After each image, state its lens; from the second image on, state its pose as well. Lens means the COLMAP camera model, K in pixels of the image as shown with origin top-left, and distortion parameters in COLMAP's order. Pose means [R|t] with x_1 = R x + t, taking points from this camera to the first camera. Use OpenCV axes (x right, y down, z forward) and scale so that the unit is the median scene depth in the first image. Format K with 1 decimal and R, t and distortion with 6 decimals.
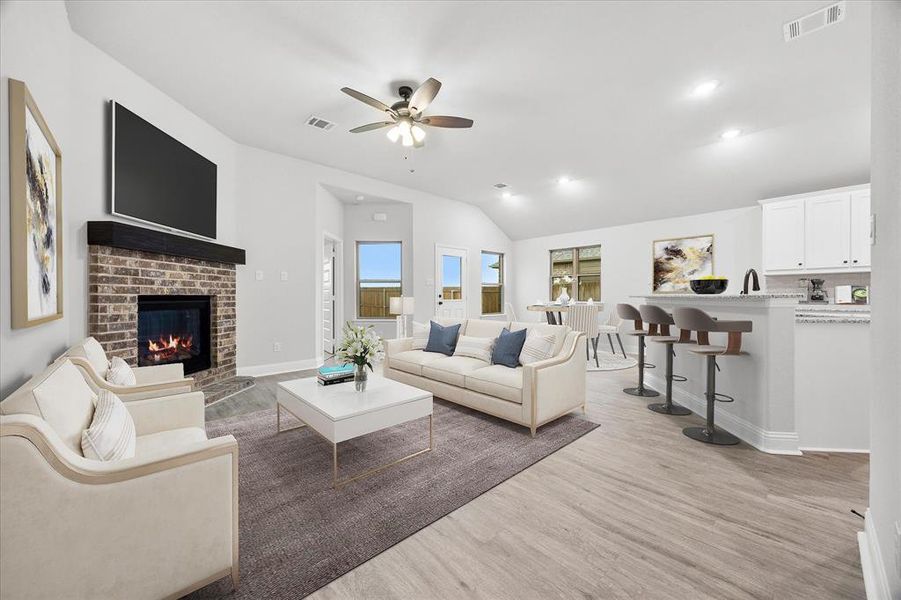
lens RADIAL K [[344.9, 0, 450.5], [0, 344.9, 300.0], [0, 0, 1]] dist [-0.001046, -0.000083]
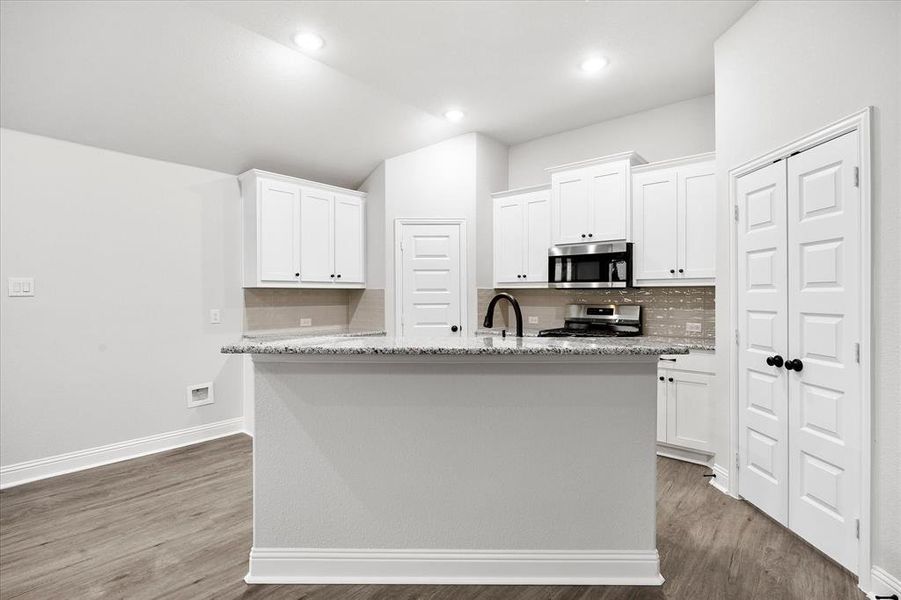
lens RADIAL K [[428.1, 0, 450.5], [0, 428.1, 300.0], [0, 0, 1]] dist [-0.014357, 0.000154]
pose [[-0.106928, -0.010085, 0.994216, 0.090626], [0.009452, 0.999893, 0.011160, -0.062955], [-0.994222, 0.010591, -0.106821, 0.851734]]
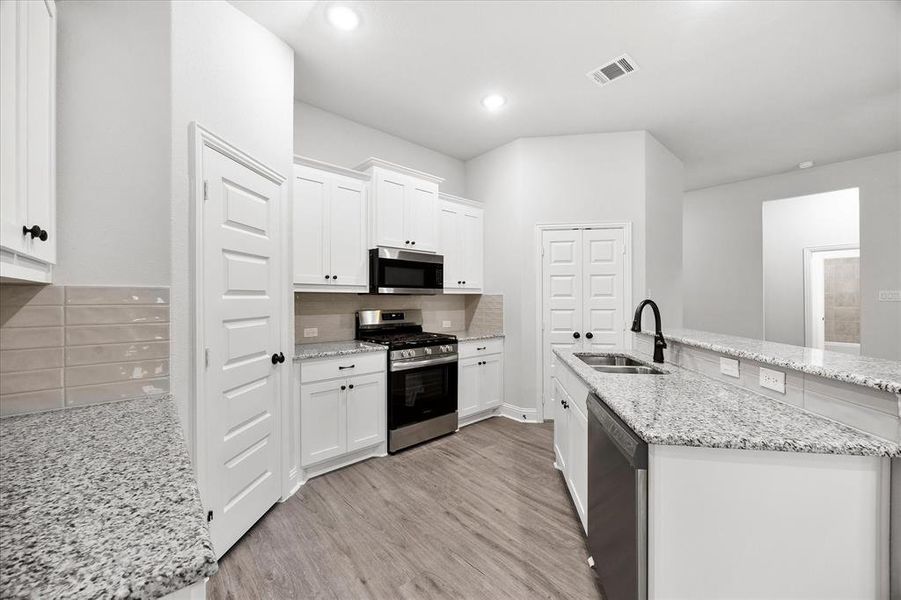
lens RADIAL K [[344.9, 0, 450.5], [0, 344.9, 300.0], [0, 0, 1]] dist [-0.001046, -0.000083]
pose [[-0.999495, 0.002751, 0.031653, 0.907989], [0.003145, 0.999918, 0.012418, -0.071801], [-0.031616, 0.012511, -0.999422, 1.241019]]
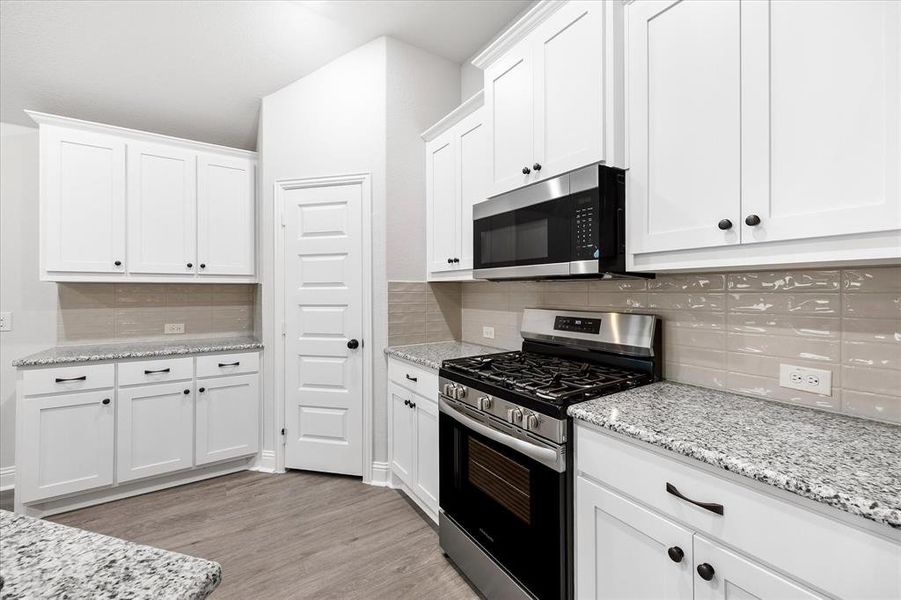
lens RADIAL K [[362.0, 0, 455.6], [0, 362.0, 289.6], [0, 0, 1]] dist [0.000607, -0.000005]
pose [[0.161270, 0.009300, 0.986867, 0.619659], [0.009437, 0.999895, -0.010965, -0.059334], [-0.986865, 0.011082, 0.161165, 0.457377]]
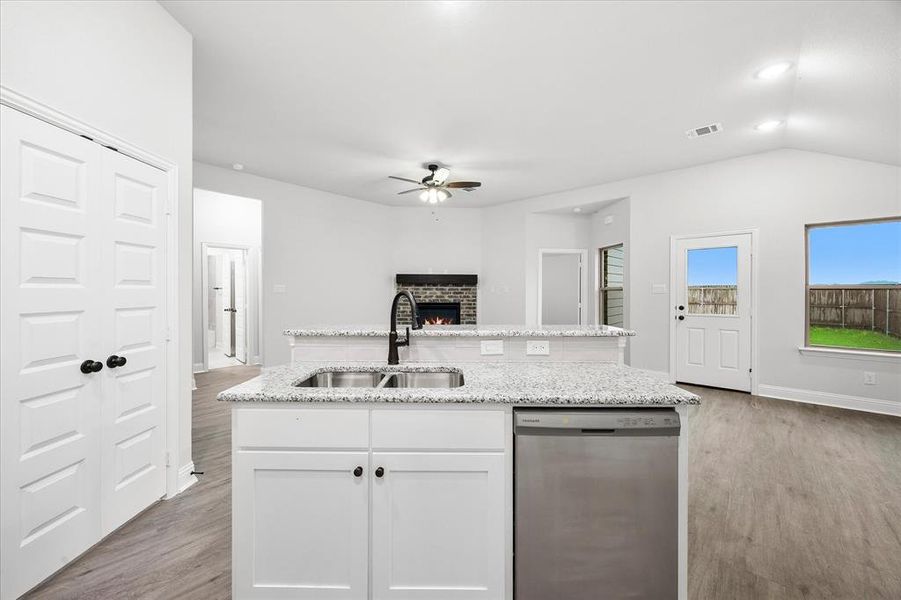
lens RADIAL K [[350.3, 0, 446.8], [0, 350.3, 293.4], [0, 0, 1]] dist [0.001147, 0.000186]
pose [[0.087885, 0.004367, -0.996121, 1.066941], [-0.011486, 0.999928, 0.003370, -0.062989], [0.996064, 0.011146, 0.087928, 0.737568]]
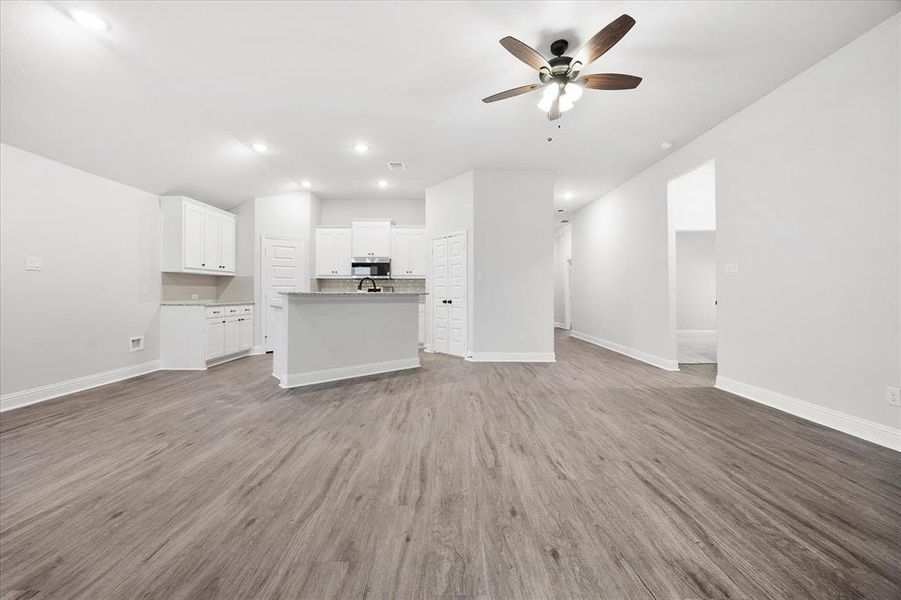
lens RADIAL K [[350.3, 0, 446.8], [0, 350.3, 293.4], [0, 0, 1]] dist [0.001147, 0.000186]
pose [[-0.727331, -0.002781, 0.686281, -0.403559], [0.003827, 0.999960, 0.008109, -0.017277], [-0.686276, 0.008524, -0.727291, 1.419011]]
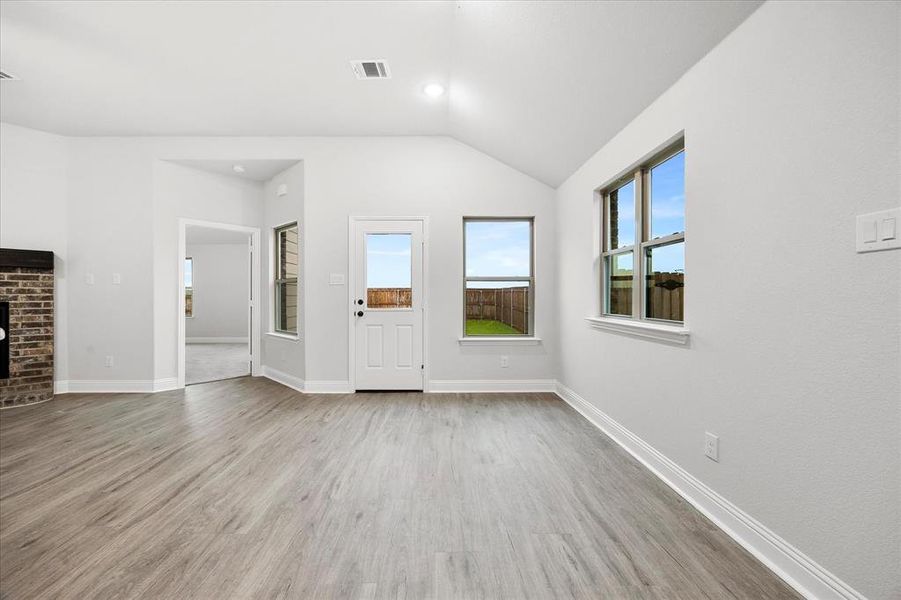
lens RADIAL K [[351.7, 0, 437.7], [0, 351.7, 300.1], [0, 0, 1]] dist [0.000144, -0.000053]
pose [[0.728430, 0.006843, -0.685086, 0.800673], [-0.007357, 0.999971, 0.002165, -0.028294], [0.685080, 0.003464, 0.728459, 1.055666]]
